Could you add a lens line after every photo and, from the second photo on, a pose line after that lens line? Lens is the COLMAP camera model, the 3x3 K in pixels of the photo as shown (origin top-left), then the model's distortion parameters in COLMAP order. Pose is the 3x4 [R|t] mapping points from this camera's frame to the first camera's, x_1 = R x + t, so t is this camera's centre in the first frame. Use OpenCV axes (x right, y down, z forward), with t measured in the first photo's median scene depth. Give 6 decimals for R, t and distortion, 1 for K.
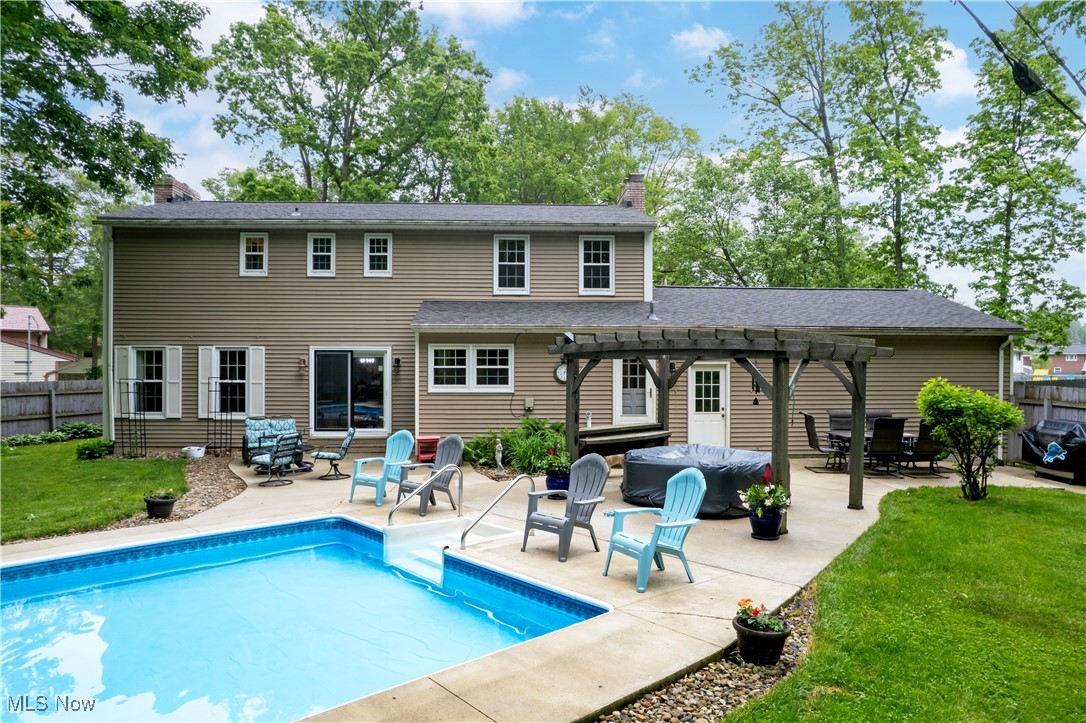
lens RADIAL K [[691.2, 0, 537.7], [0, 691.2, 368.5], [0, 0, 1]] dist [-0.038306, 0.018152]
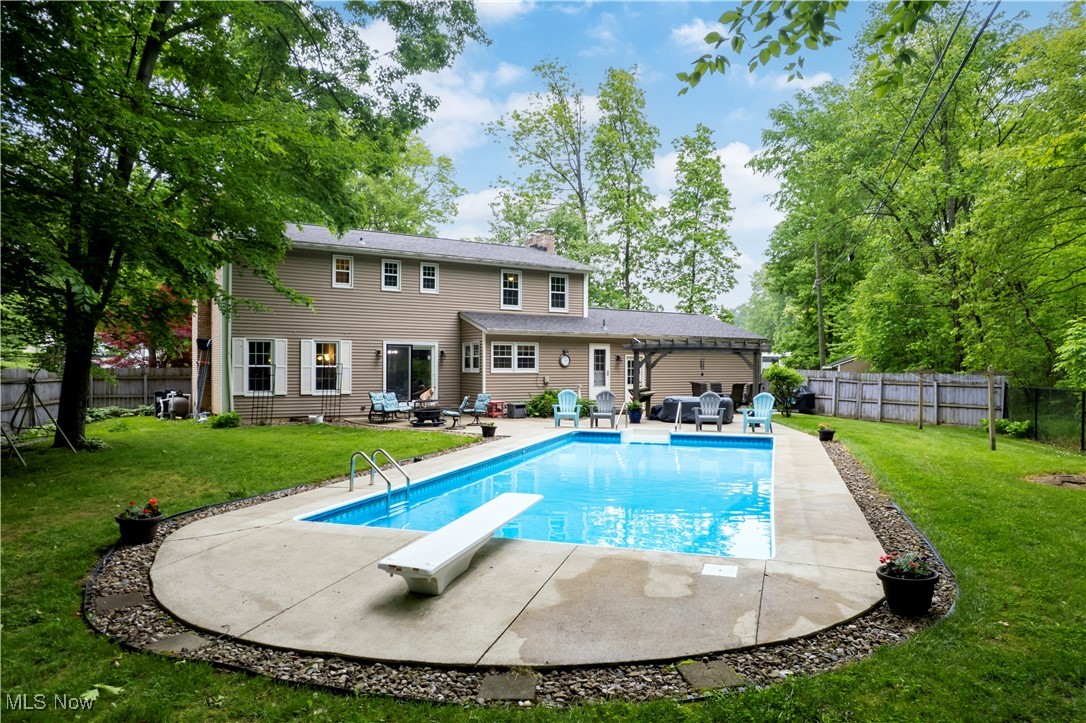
lens RADIAL K [[691.2, 0, 547.5], [0, 691.2, 359.9], [0, 0, 1]] dist [-0.038306, 0.018152]
pose [[0.873636, 0.006594, 0.486535, -0.711148], [-0.002461, 0.999955, -0.009134, 0.017105], [-0.486574, 0.006783, 0.873613, -0.364404]]
